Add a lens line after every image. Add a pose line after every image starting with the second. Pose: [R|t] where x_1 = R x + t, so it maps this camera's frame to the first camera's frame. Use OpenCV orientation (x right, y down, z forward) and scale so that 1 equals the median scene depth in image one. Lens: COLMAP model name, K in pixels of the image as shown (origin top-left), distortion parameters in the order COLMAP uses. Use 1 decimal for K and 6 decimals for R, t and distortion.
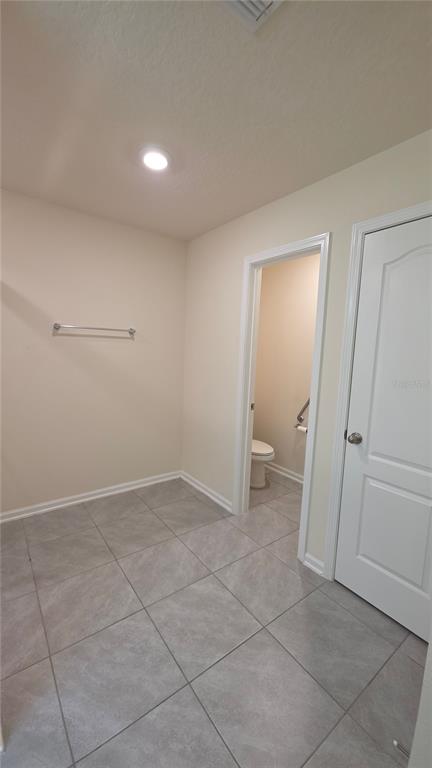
lens RADIAL K [[306.5, 0, 216.0], [0, 306.5, 384.0], [0, 0, 1]] dist [0.000295, -0.000425]
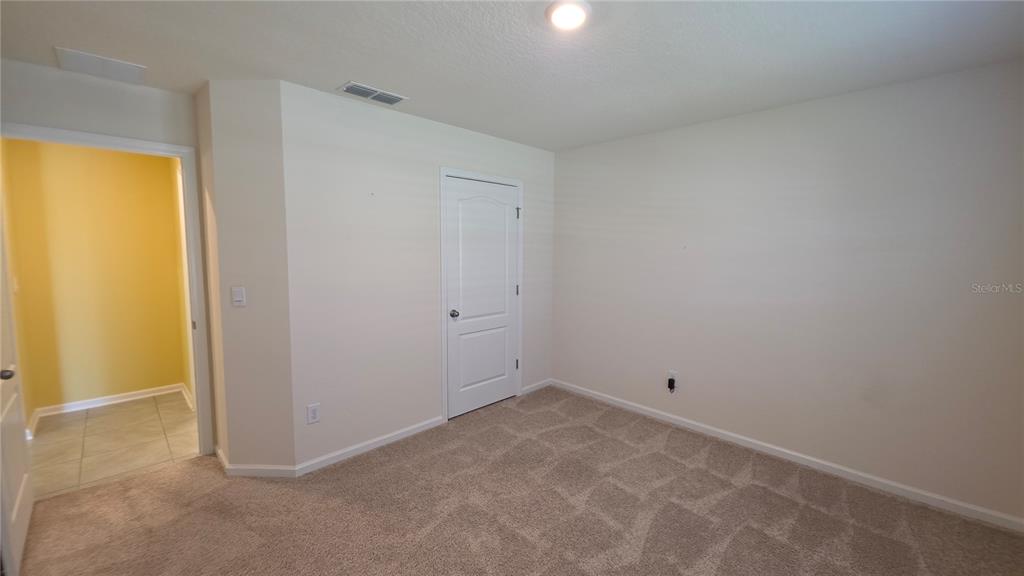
lens RADIAL K [[408.7, 0, 512.6], [0, 408.7, 283.5], [0, 0, 1]] dist [0.000295, -0.000425]
pose [[-0.146739, -0.125896, 0.981131, -1.498384], [0.102198, 0.984630, 0.141630, -0.216017], [-0.983882, 0.121052, -0.131617, 0.962790]]
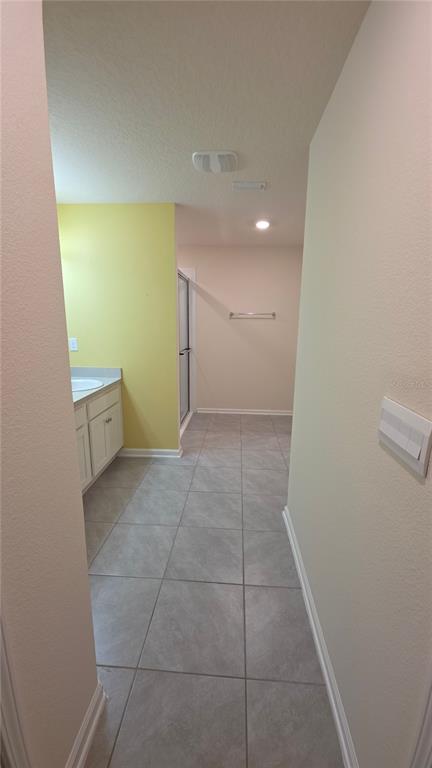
lens RADIAL K [[306.5, 0, 216.0], [0, 306.5, 384.0], [0, 0, 1]] dist [0.000295, -0.000425]
pose [[0.754769, 0.104866, -0.647554, 0.829257], [-0.054639, 0.993759, 0.097246, 0.073289], [0.653711, -0.038017, 0.755789, -0.603854]]
